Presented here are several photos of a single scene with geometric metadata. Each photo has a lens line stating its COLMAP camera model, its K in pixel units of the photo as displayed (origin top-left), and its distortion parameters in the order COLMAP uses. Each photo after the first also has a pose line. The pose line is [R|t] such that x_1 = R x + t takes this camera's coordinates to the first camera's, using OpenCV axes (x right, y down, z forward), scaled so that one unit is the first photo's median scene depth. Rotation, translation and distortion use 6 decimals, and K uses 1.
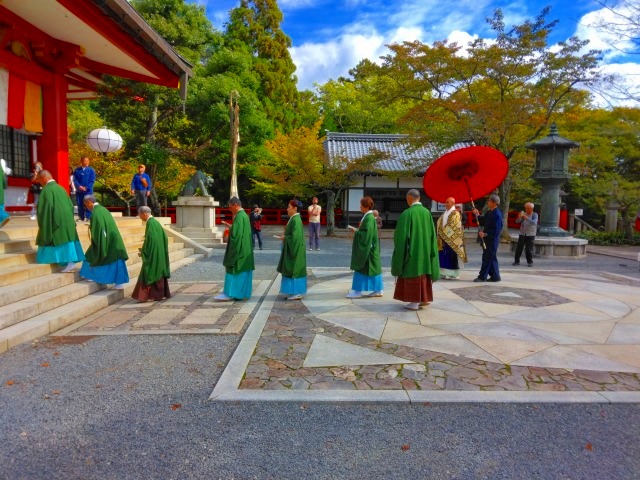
lens RADIAL K [[471.9, 0, 320.0], [0, 471.9, 240.0], [0, 0, 1]] dist [0.038499, -0.070497]
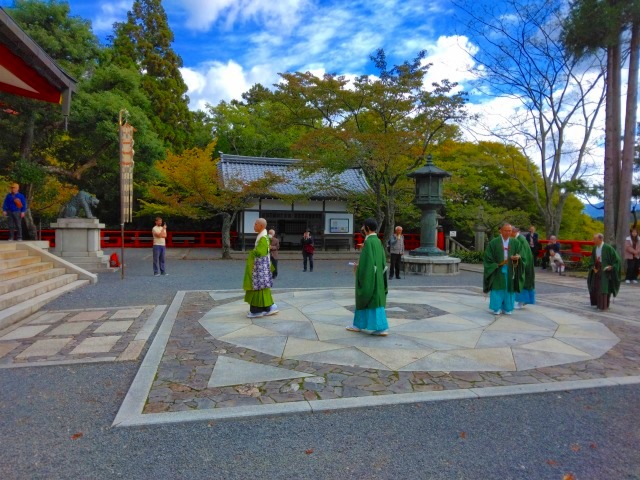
lens RADIAL K [[471.9, 0, 320.0], [0, 471.9, 240.0], [0, 0, 1]] dist [0.038499, -0.070497]
pose [[0.975251, -0.006154, 0.221014, -0.007260], [0.016321, 0.998889, -0.044205, -0.000077], [-0.220496, 0.046718, 0.974268, -0.019401]]
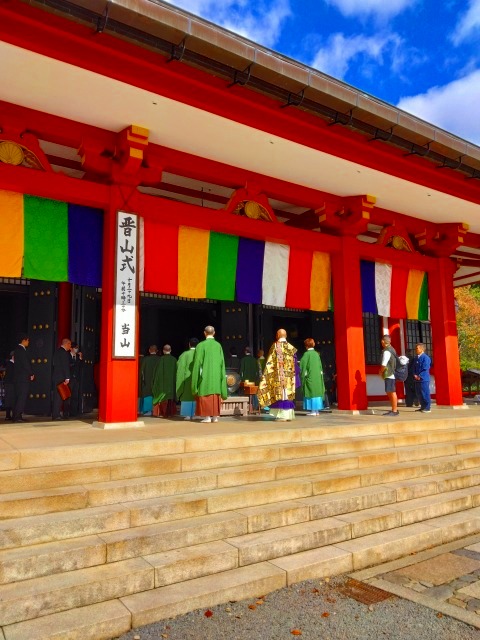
lens RADIAL K [[471.9, 0, 256.5], [0, 471.9, 334.6], [0, 0, 1]] dist [0.038499, -0.070497]
pose [[0.547436, -0.136976, -0.825561, 0.005848], [-0.031441, 0.982450, -0.183856, -0.010801], [0.836257, 0.126606, 0.533522, 0.173177]]
